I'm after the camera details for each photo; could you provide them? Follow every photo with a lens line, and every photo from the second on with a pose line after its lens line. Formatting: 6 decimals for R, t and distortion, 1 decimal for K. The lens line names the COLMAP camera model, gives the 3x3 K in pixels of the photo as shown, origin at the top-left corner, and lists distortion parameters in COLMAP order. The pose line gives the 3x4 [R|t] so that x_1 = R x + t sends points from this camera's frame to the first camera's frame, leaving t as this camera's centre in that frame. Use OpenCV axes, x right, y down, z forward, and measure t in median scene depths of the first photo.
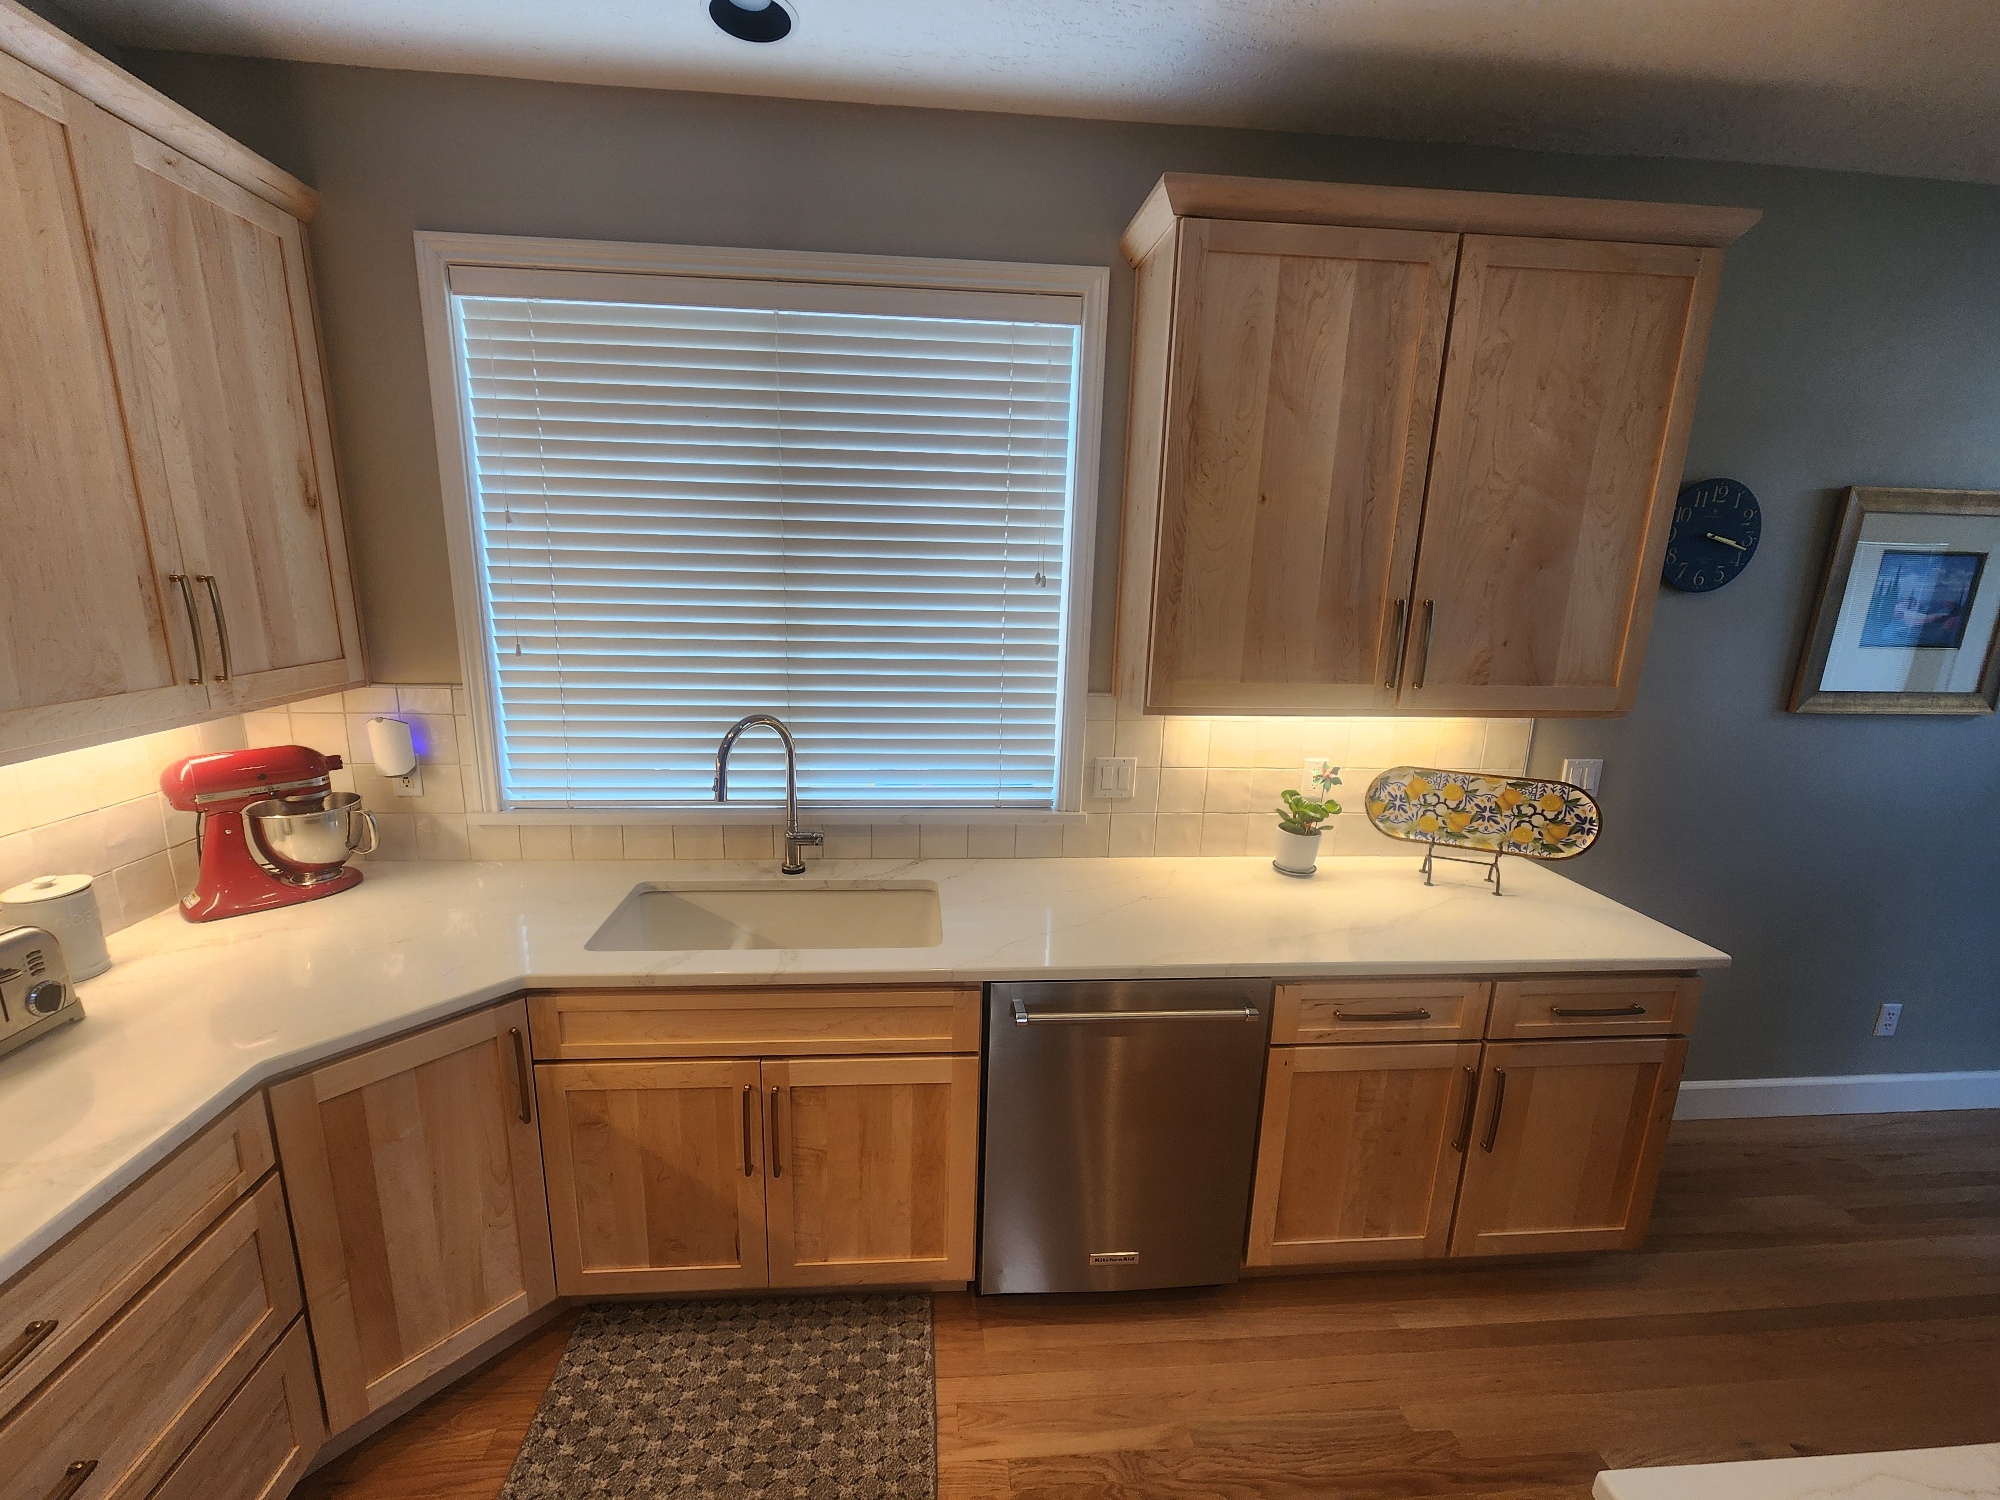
lens RADIAL K [[813.0, 0, 964.2], [0, 813.0, 754.6], [0, 0, 1]] dist [-0.002740, 0.000037]
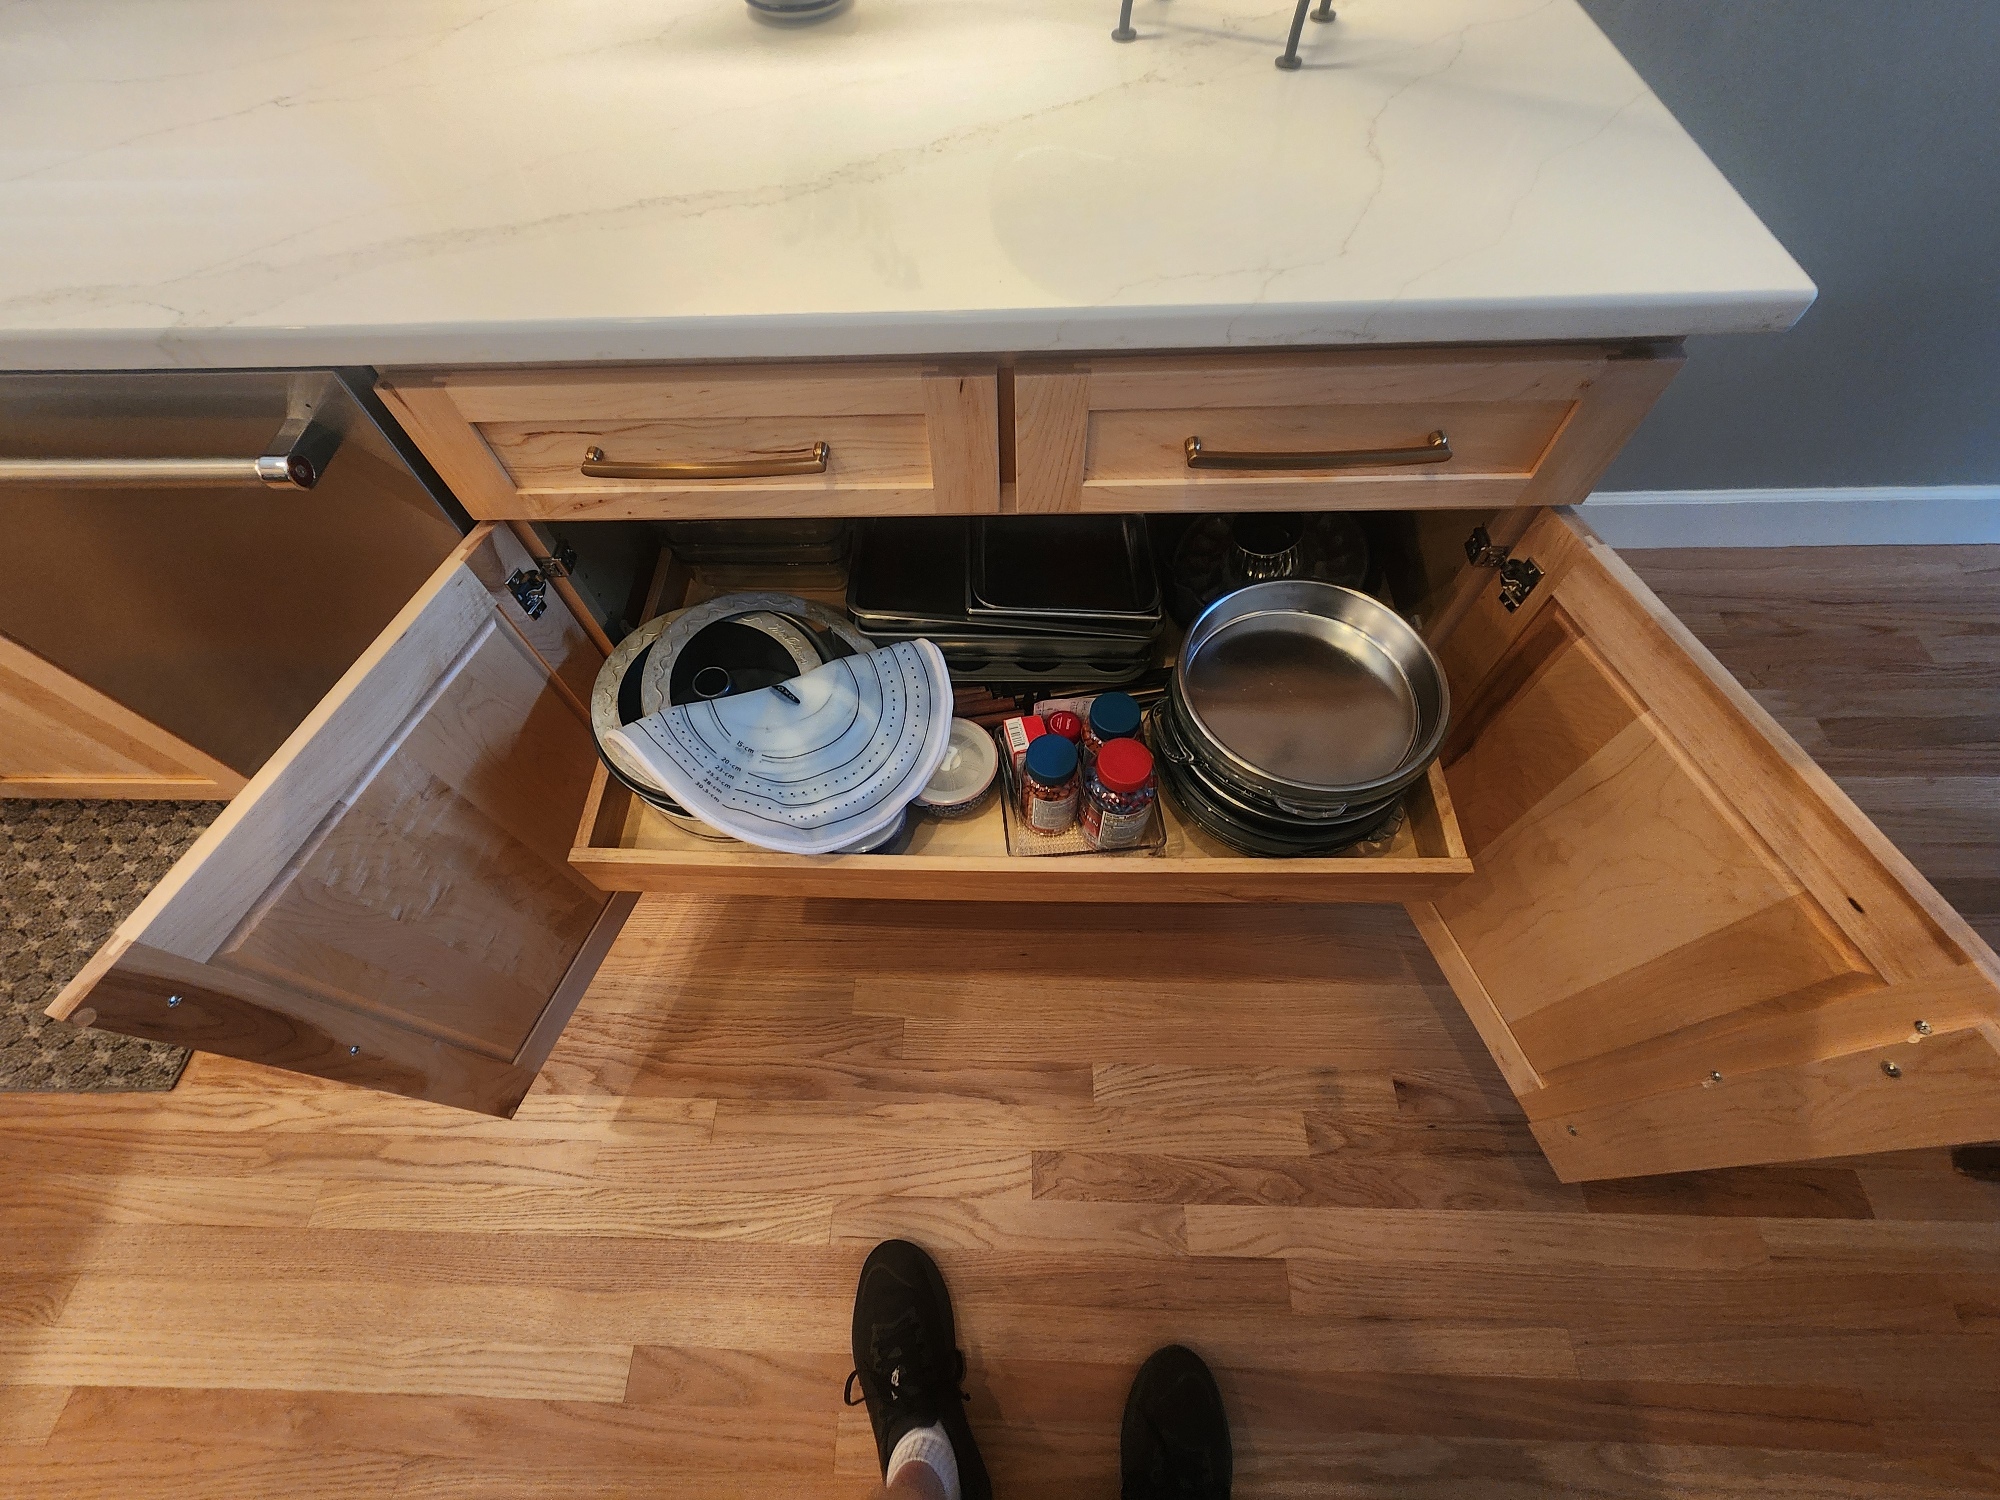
lens RADIAL K [[823.2, 0, 971.1], [0, 823.2, 754.9], [0, 0, 1]] dist [-0.000448, 0.000929]
pose [[0.993058, 0.055827, -0.103529, 0.641989], [0.037884, 0.681473, 0.730862, 0.125926], [0.111354, -0.729711, 0.674627, 0.606826]]
